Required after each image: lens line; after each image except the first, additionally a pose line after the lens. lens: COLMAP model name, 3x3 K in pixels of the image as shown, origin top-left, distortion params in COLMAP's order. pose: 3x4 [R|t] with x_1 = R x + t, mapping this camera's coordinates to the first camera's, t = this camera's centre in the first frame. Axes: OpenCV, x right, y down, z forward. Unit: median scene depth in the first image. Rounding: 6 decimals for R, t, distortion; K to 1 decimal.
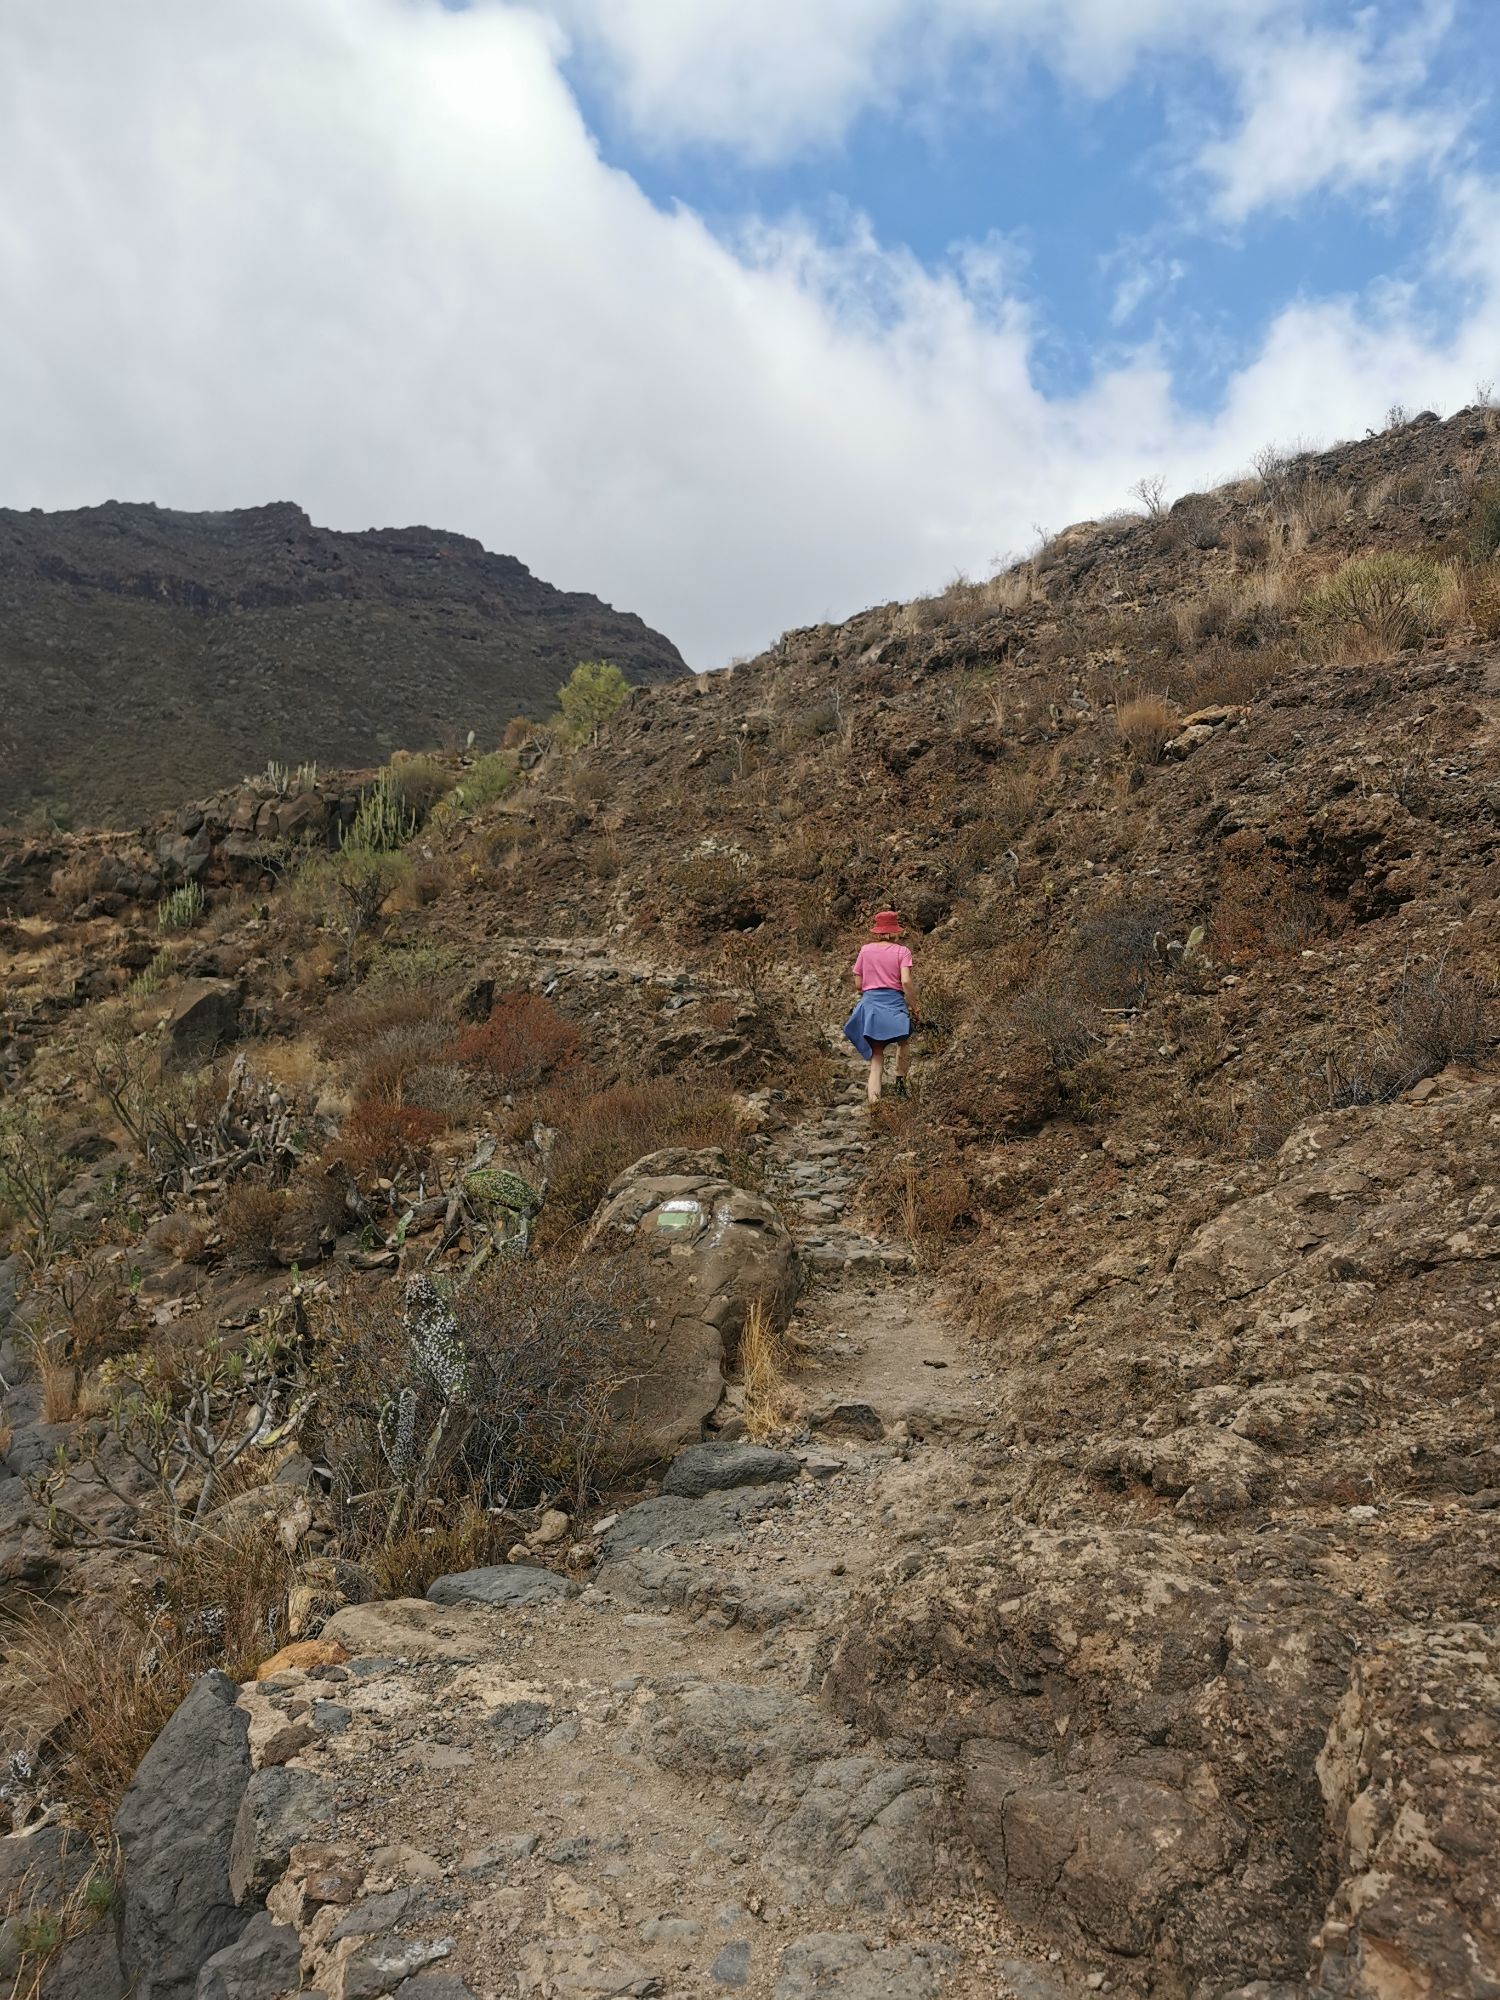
lens RADIAL K [[1578.1, 0, 756.7], [0, 1578.1, 1011.3], [0, 0, 1]] dist [0.035625, -0.055049]
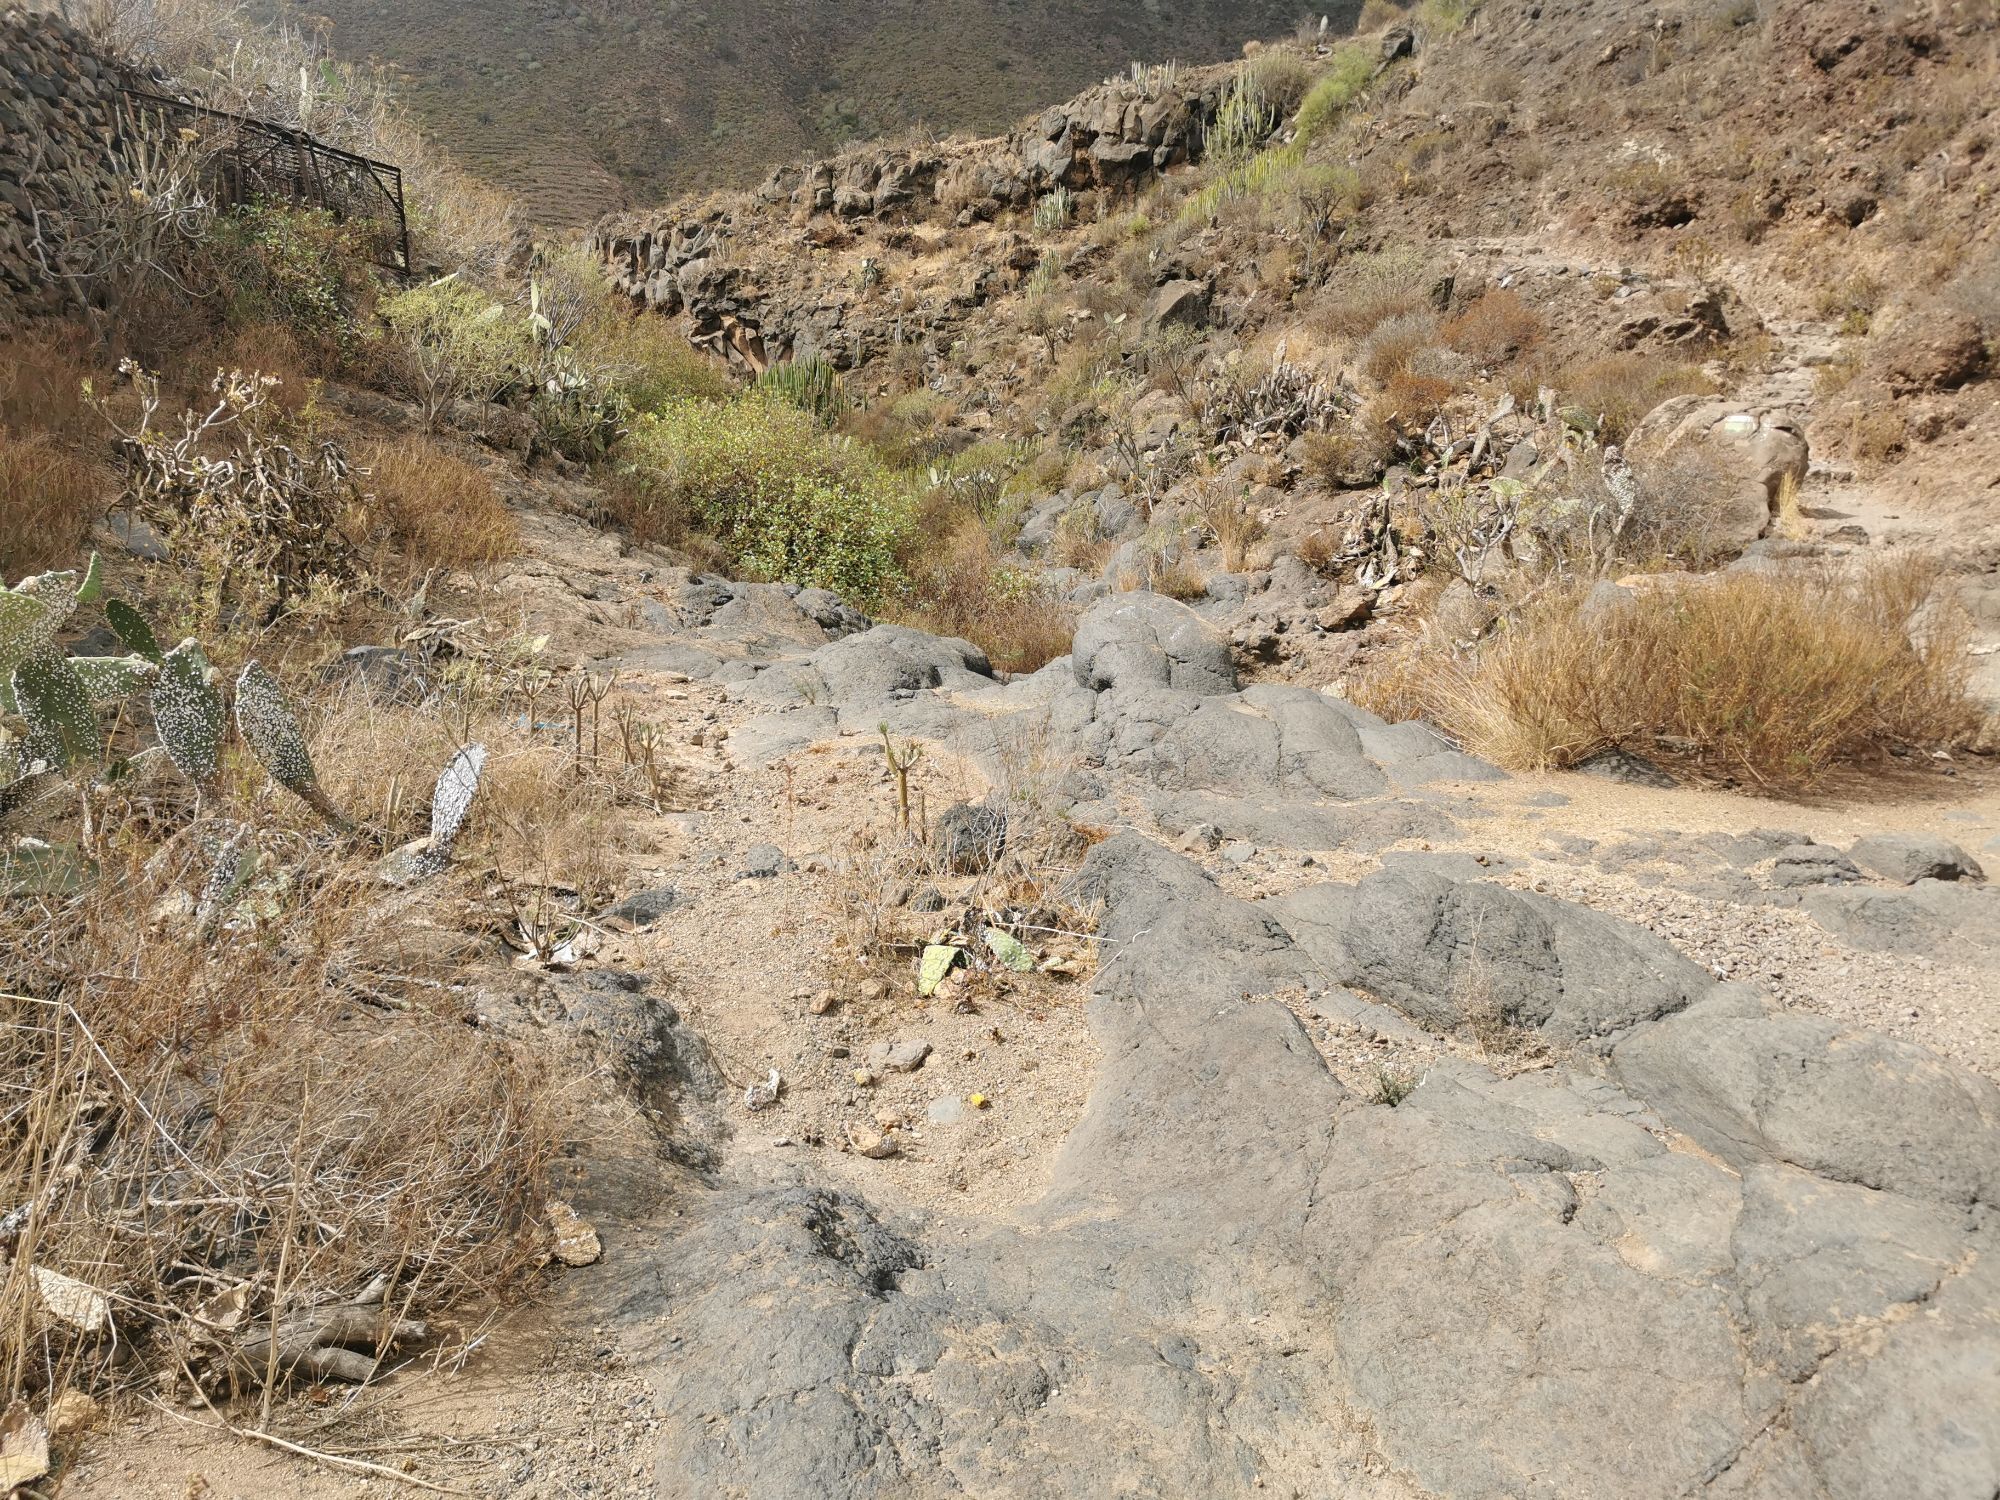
lens RADIAL K [[1578.1, 0, 988.2], [0, 1578.1, 746.7], [0, 0, 1]] dist [0.035625, -0.055049]
pose [[0.948112, 0.069057, -0.310345, -0.087820], [0.017350, 0.963434, 0.267385, -0.002931], [0.317462, -0.258895, 0.912245, -0.308814]]
